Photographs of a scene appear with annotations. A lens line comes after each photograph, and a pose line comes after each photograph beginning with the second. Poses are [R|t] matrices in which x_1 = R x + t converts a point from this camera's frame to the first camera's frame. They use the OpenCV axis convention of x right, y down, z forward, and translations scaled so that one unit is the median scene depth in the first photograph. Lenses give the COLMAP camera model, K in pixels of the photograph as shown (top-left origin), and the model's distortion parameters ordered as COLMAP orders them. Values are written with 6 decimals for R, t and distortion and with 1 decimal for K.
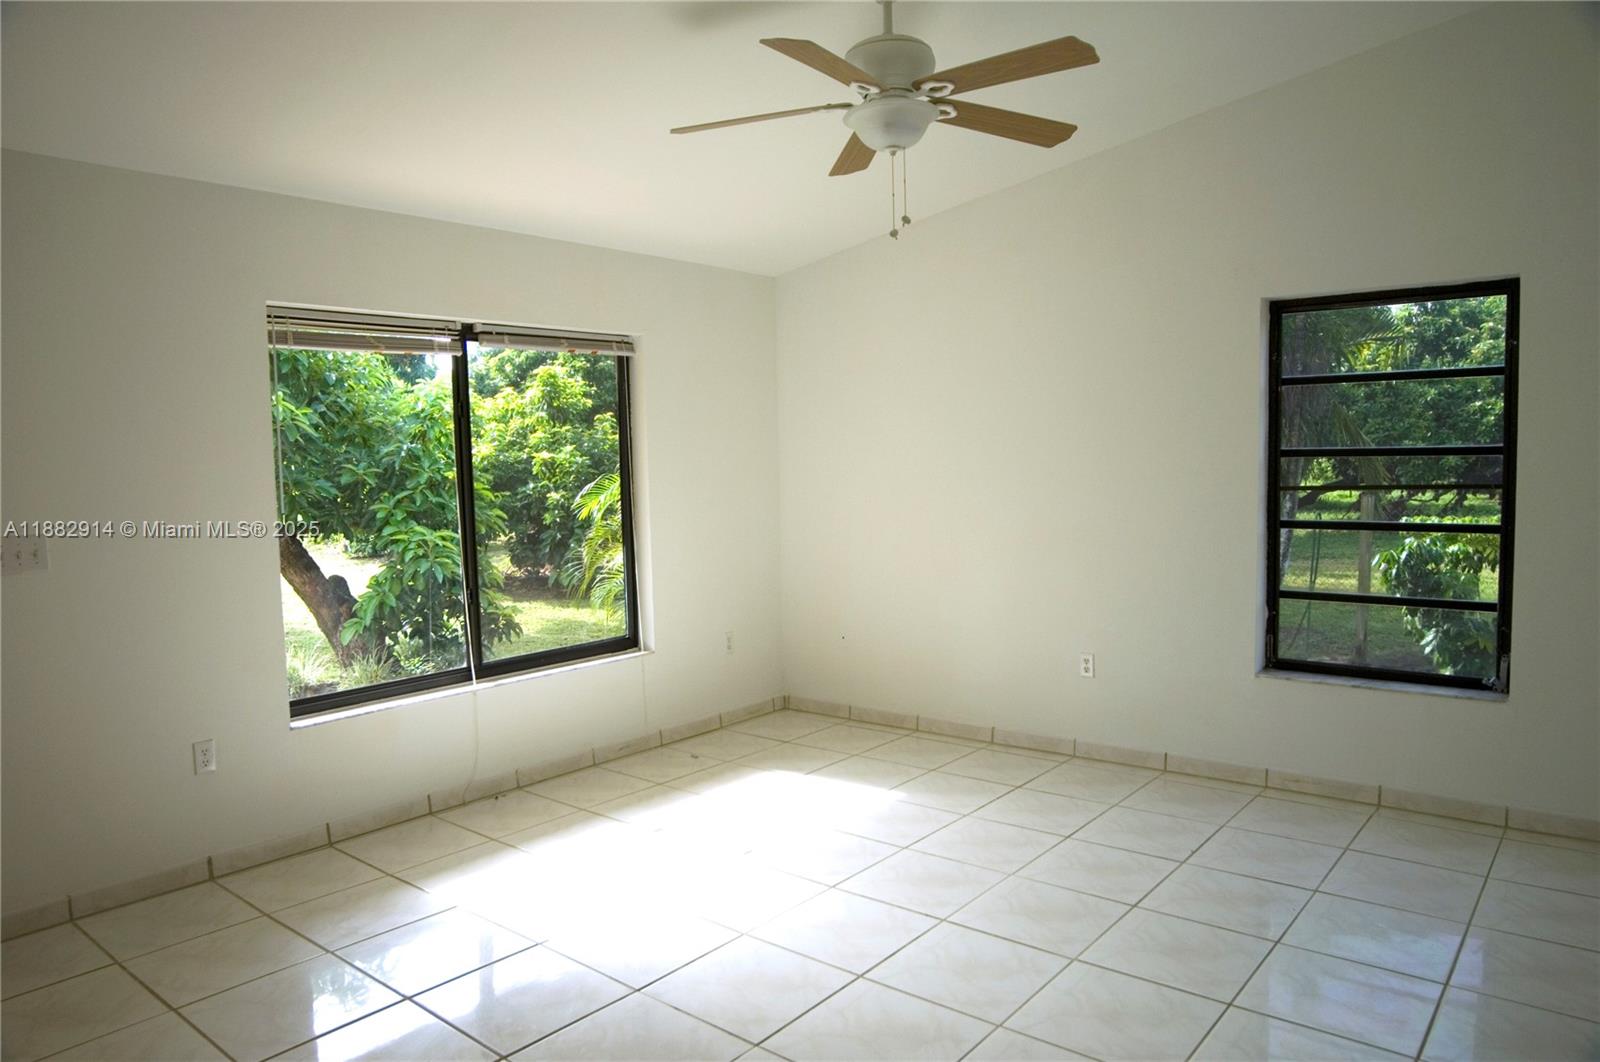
lens RADIAL K [[1052.6, 0, 792.9], [0, 1052.6, 533.7], [0, 0, 1]] dist [-0.066411, 0.004930]
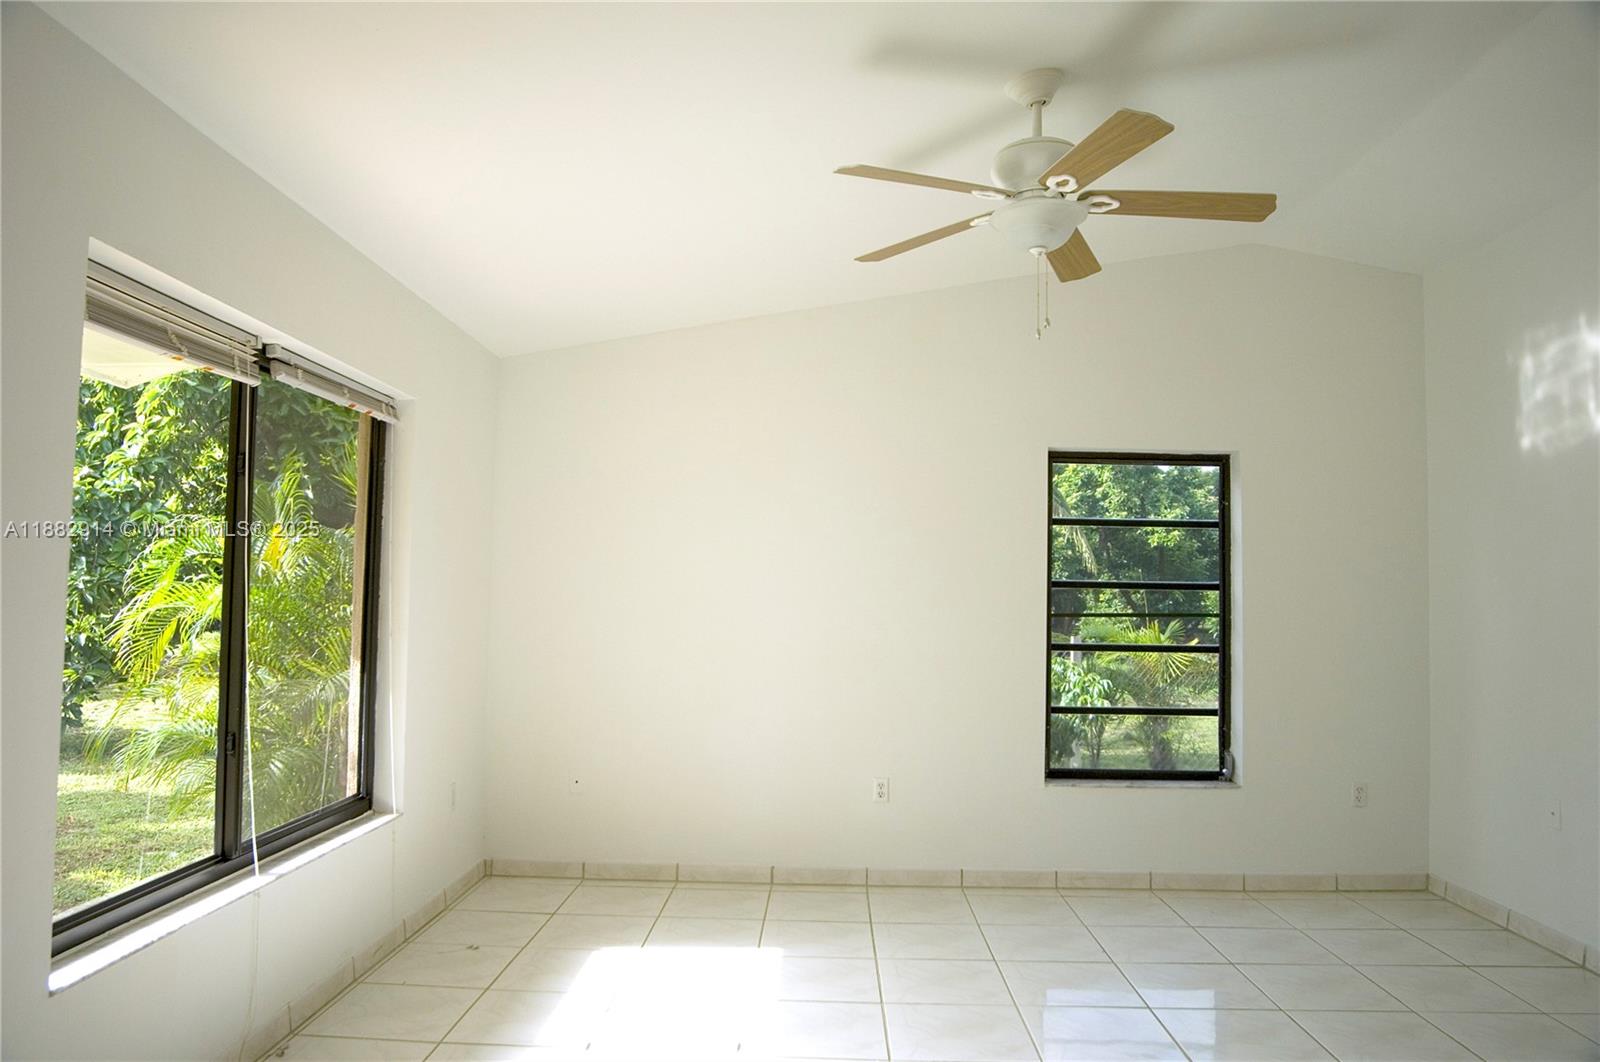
lens RADIAL K [[1052.6, 0, 792.9], [0, 1052.6, 533.7], [0, 0, 1]] dist [-0.066411, 0.004930]
pose [[0.786640, 0.077108, 0.612579, -0.431749], [0.008068, 0.990802, -0.135077, 0.019276], [-0.617360, 0.111199, 0.778782, 0.258536]]
